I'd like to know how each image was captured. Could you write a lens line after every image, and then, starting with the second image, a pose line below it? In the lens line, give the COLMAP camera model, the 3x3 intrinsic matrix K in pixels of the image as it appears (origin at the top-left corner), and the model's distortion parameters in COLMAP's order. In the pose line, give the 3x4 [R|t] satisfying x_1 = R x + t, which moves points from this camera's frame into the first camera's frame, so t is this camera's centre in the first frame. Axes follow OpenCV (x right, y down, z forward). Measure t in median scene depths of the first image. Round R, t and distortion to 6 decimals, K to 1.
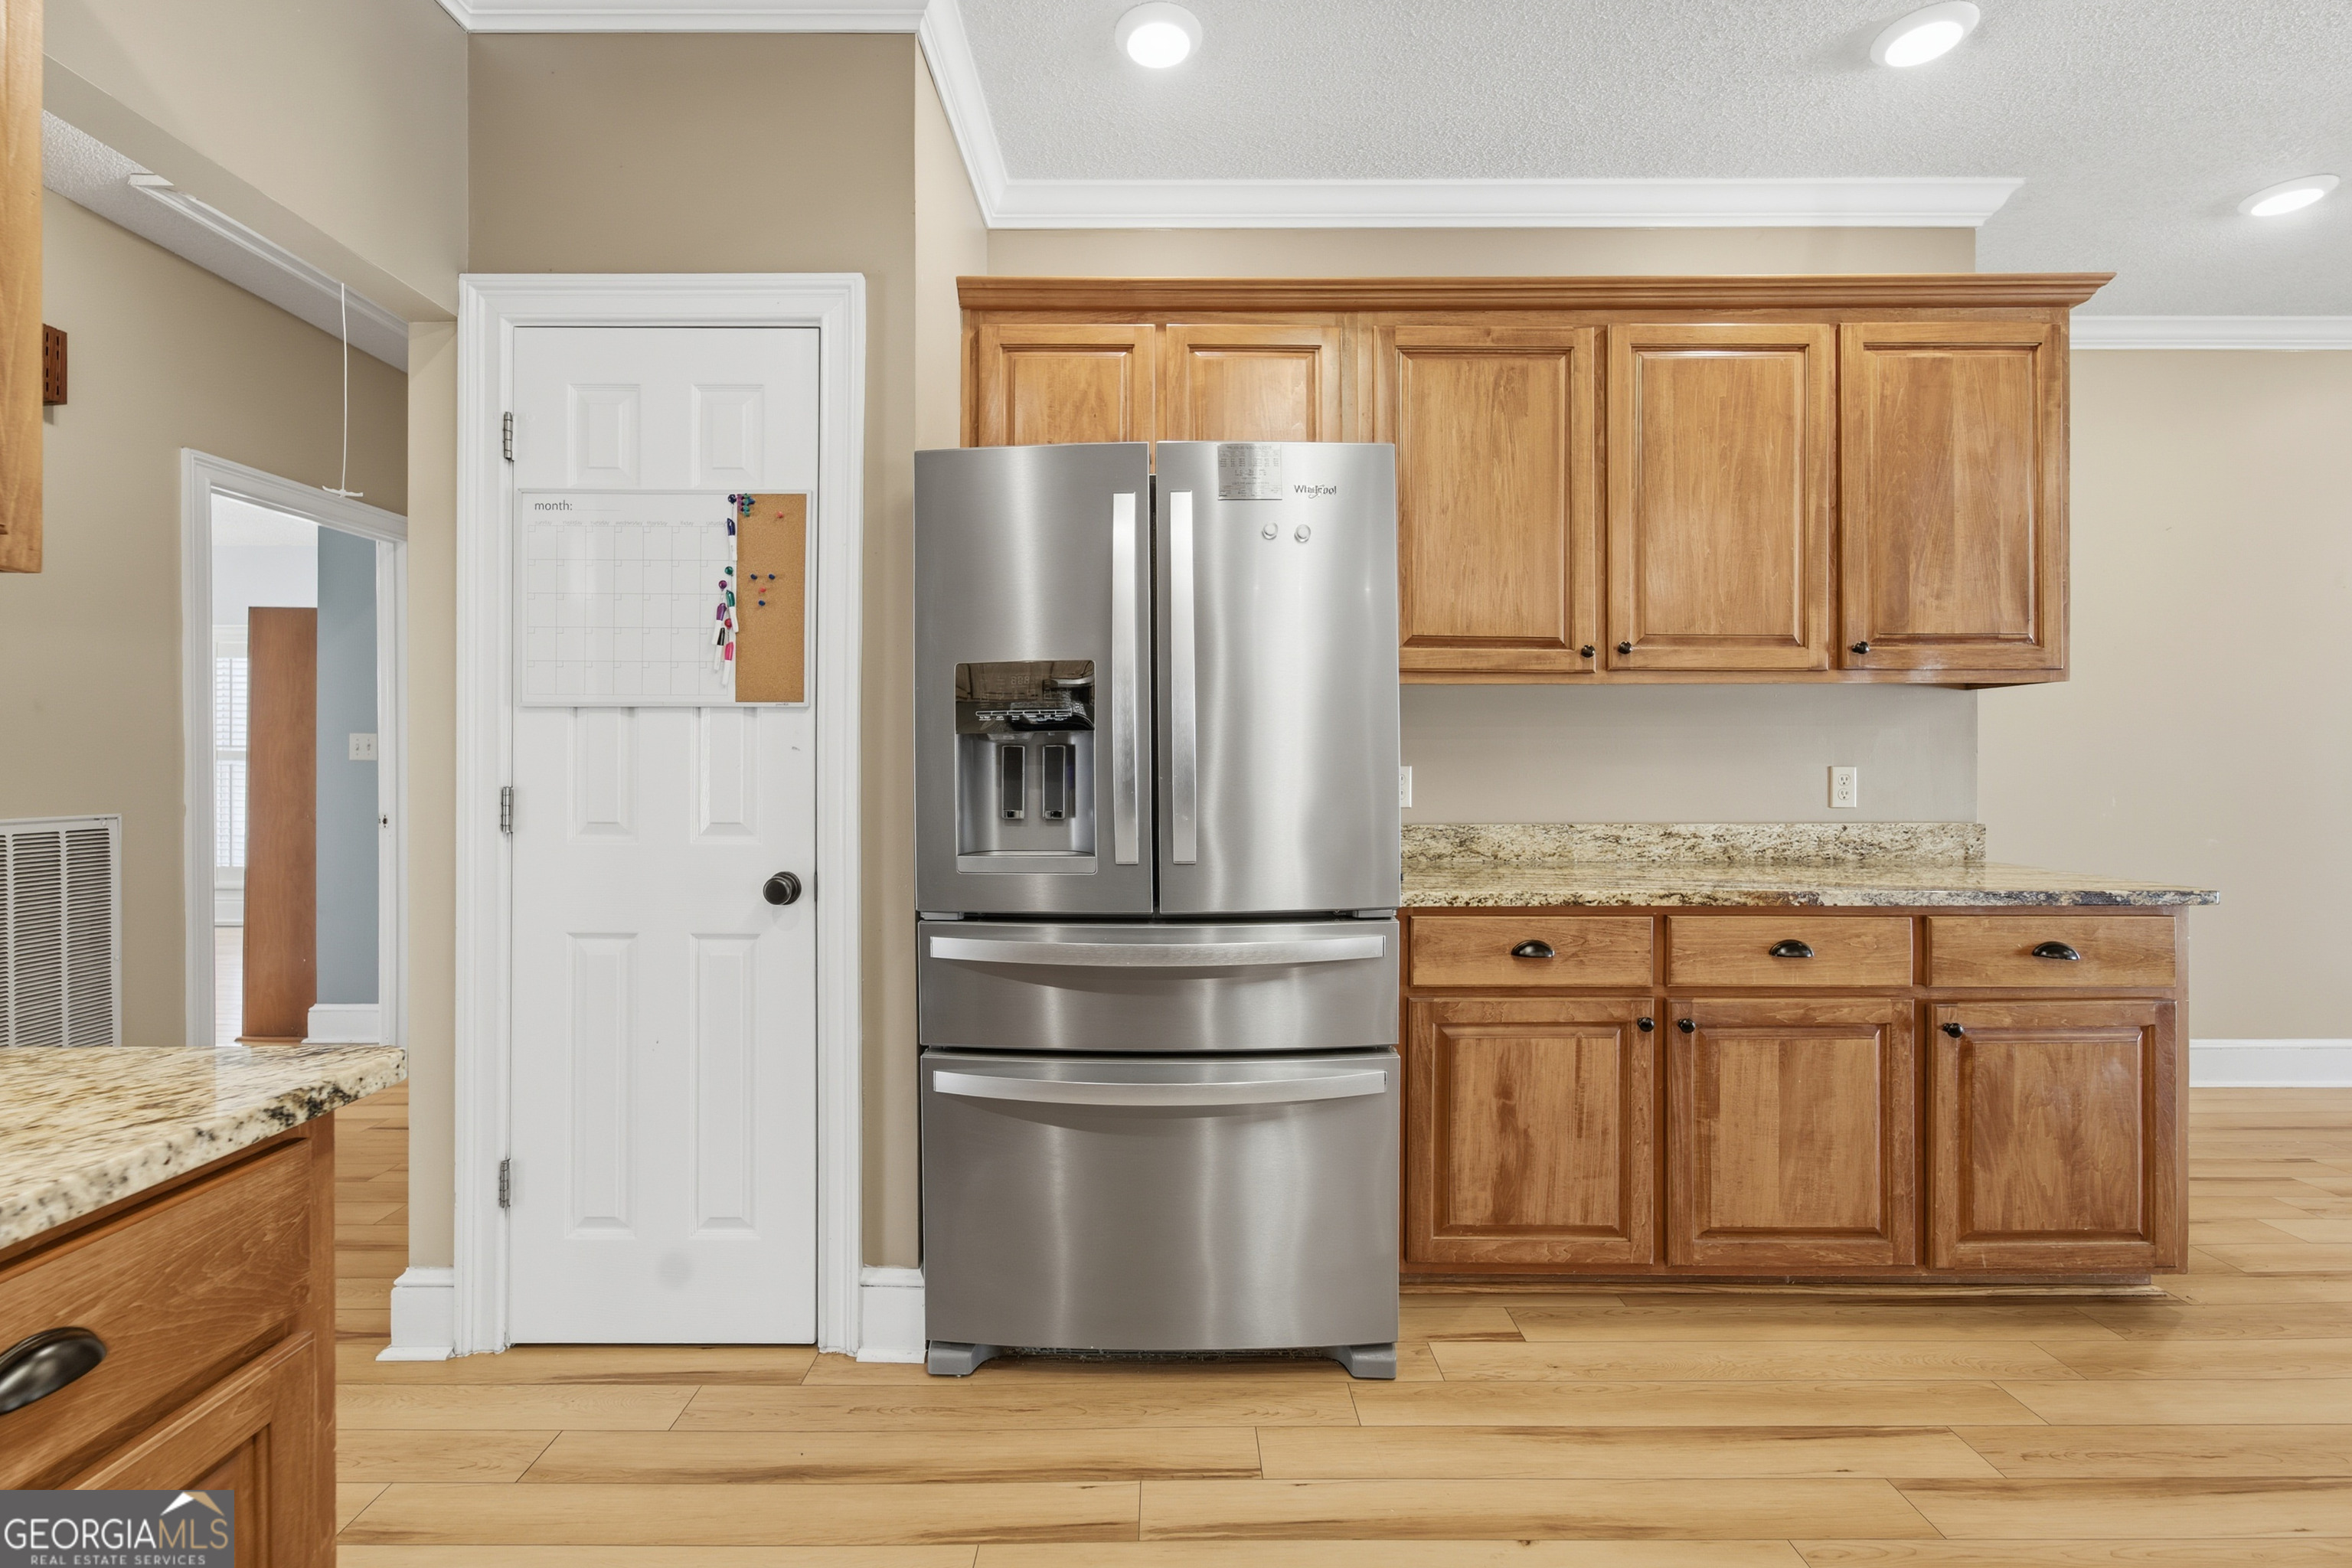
lens RADIAL K [[995.8, 0, 1177.2], [0, 995.8, 758.2], [0, 0, 1]] dist [0.002217, 0.000239]
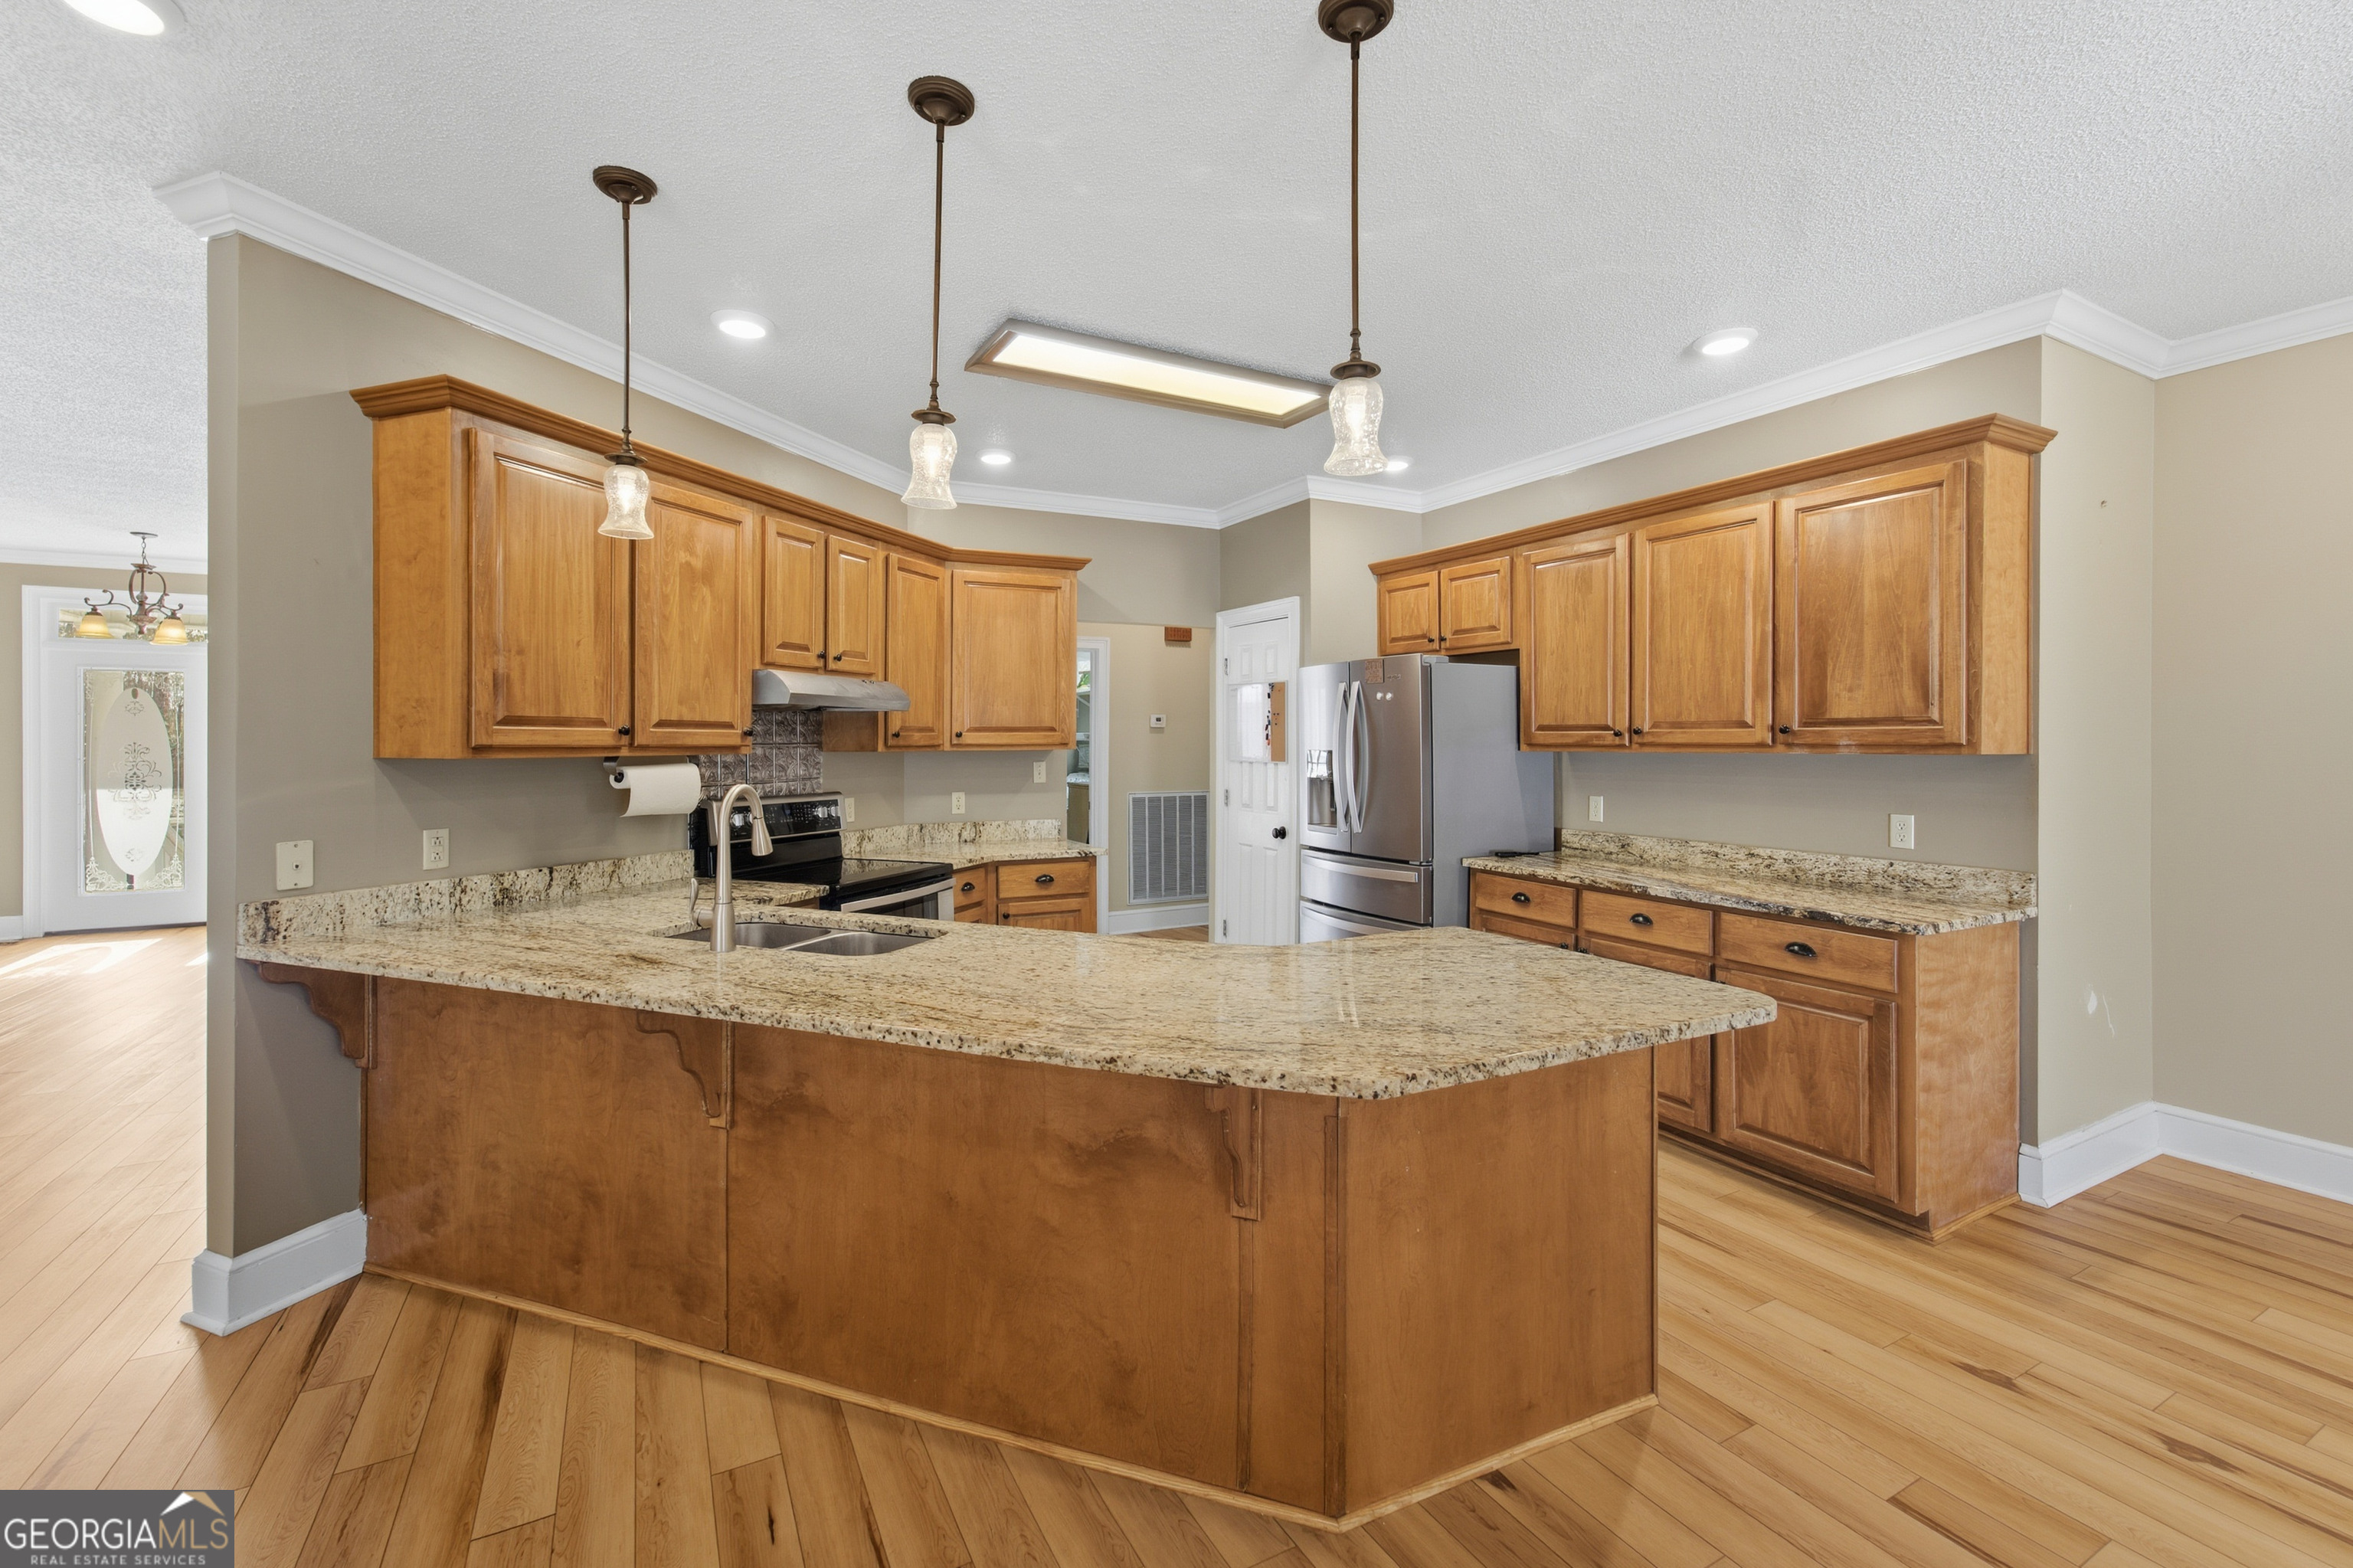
lens RADIAL K [[998.2, 0, 1180.6], [0, 998.2, 734.8], [0, 0, 1]] dist [-0.022571, 0.000473]
pose [[0.476210, -0.000878, -0.879331, 1.502034], [-0.001651, 0.999997, -0.001892, -0.098987], [0.879330, 0.002353, 0.476207, -0.413830]]
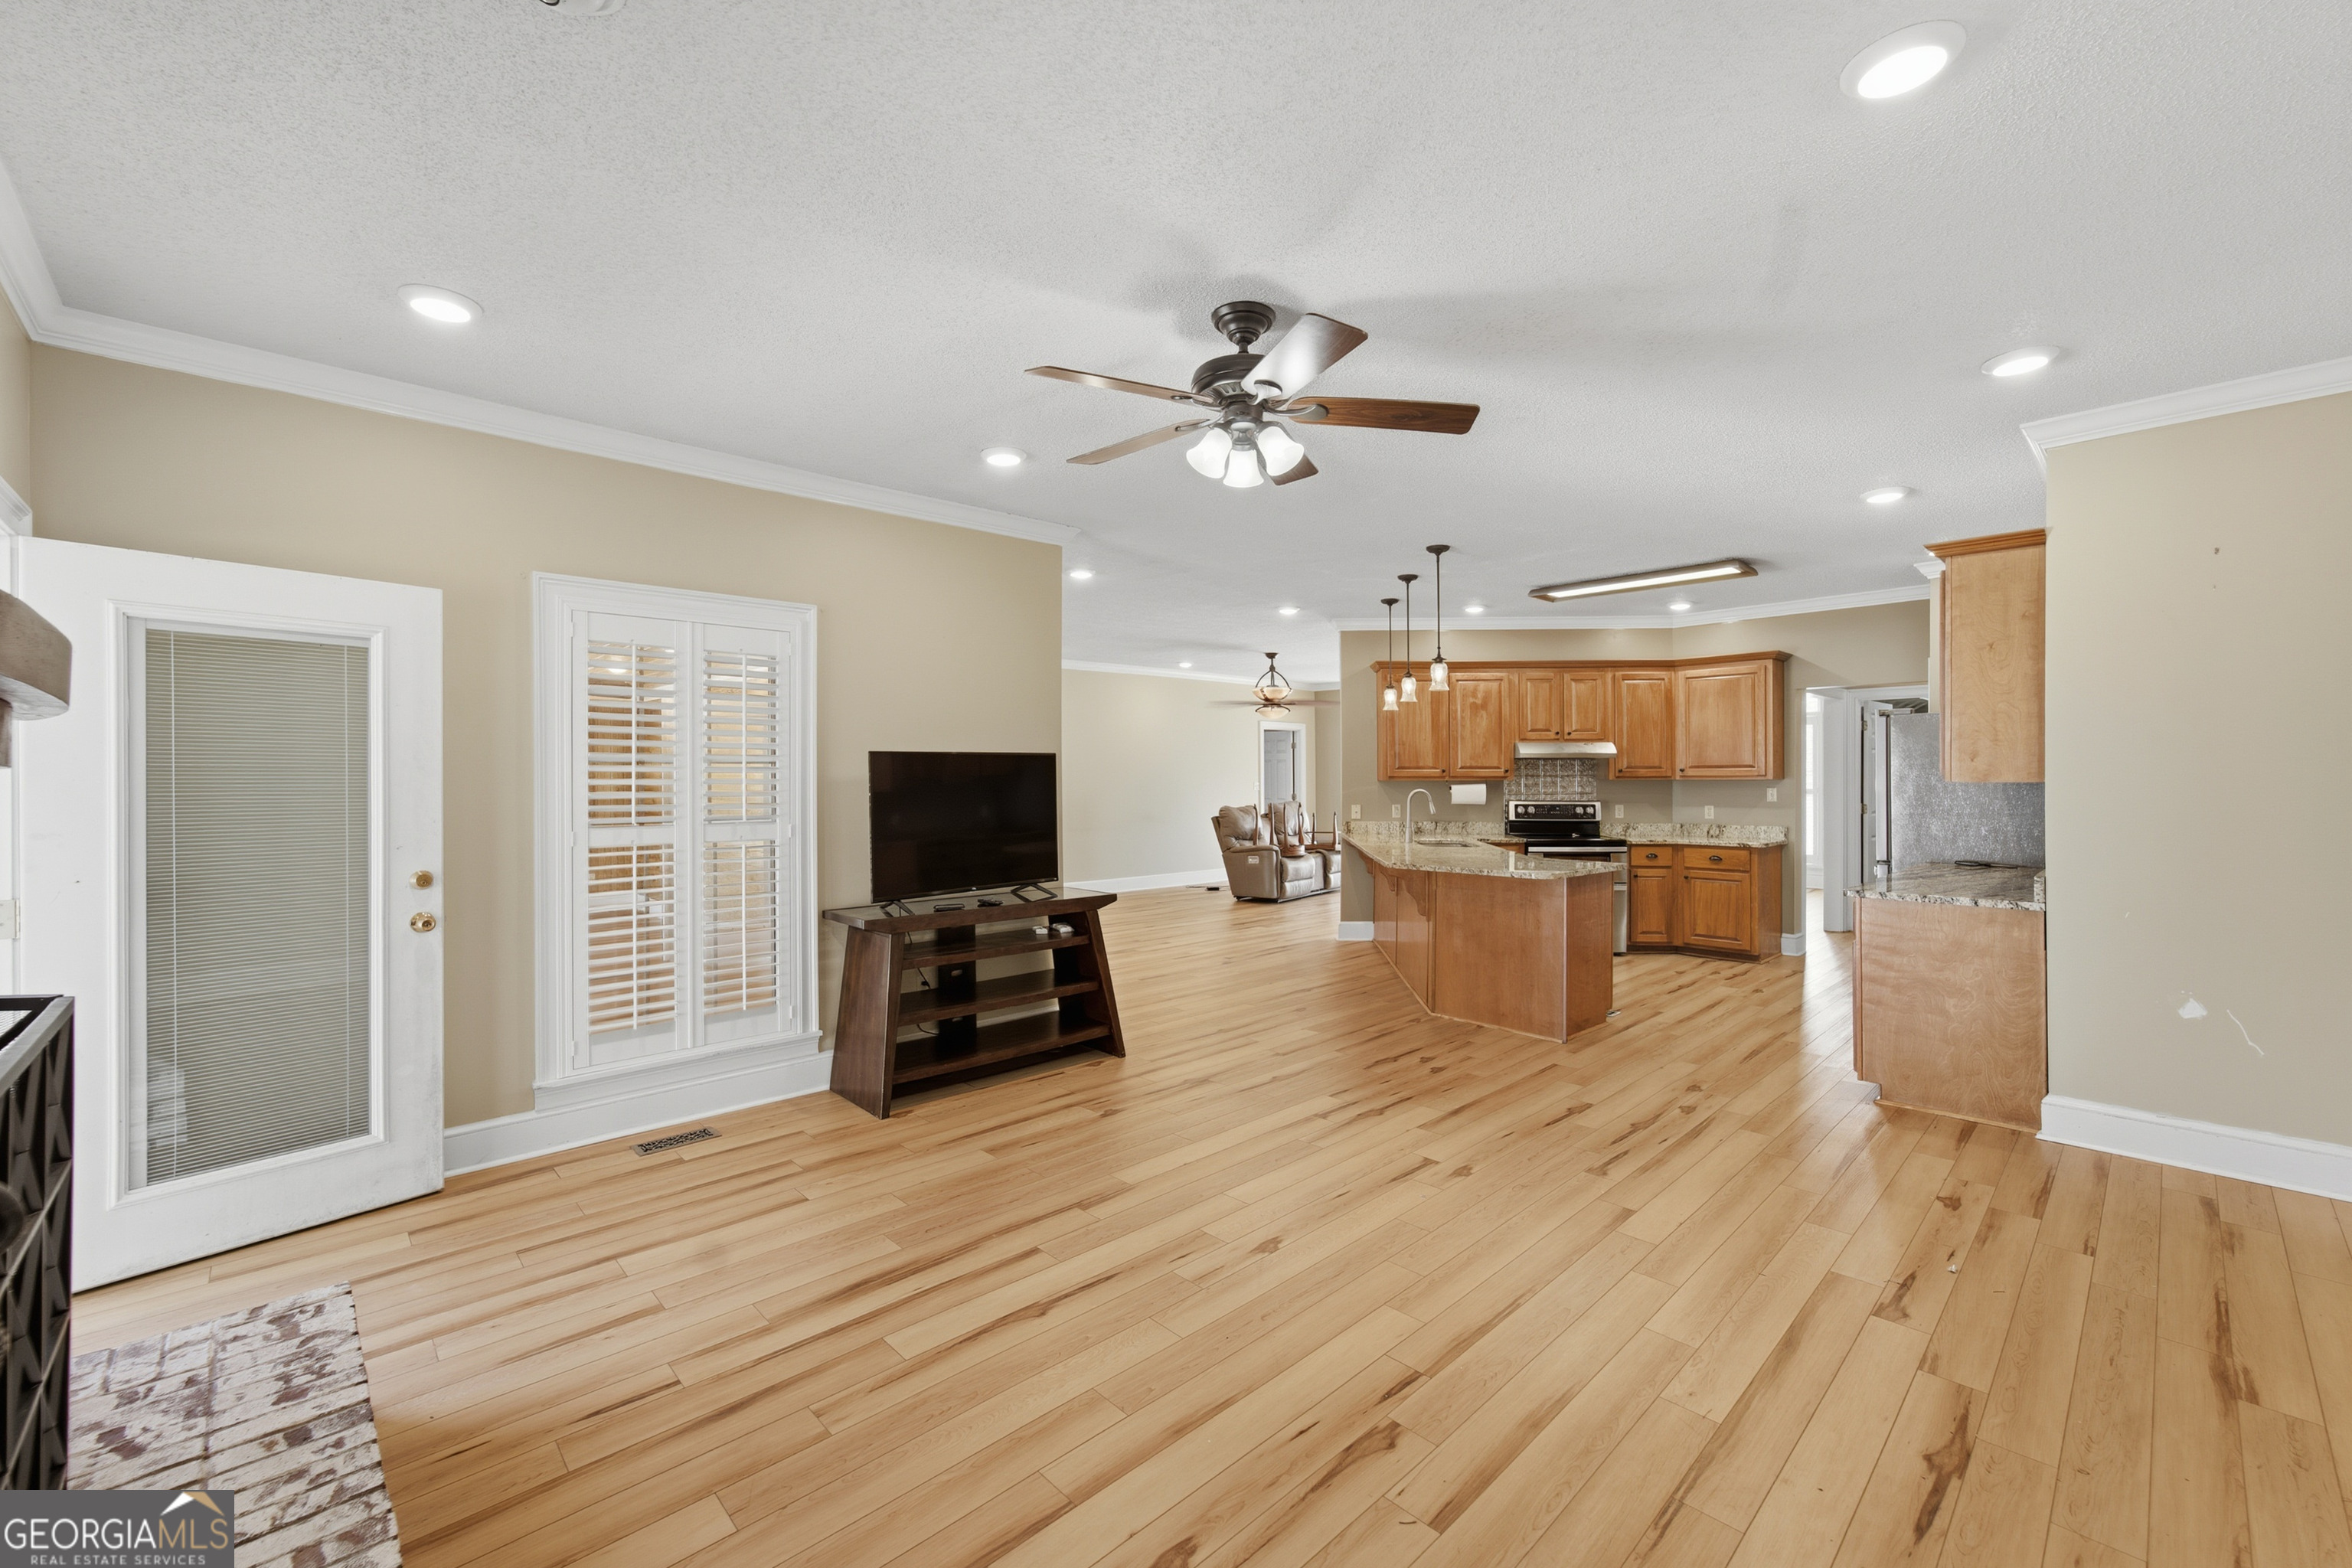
lens RADIAL K [[945.2, 0, 1182.6], [0, 945.2, 776.2], [0, 0, 1]] dist [-0.004880, -0.000141]
pose [[-0.711902, 0.005229, -0.702260, 2.952218], [0.007673, 0.999971, -0.000332, -0.093135], [0.702237, -0.005625, -0.711921, 1.233521]]
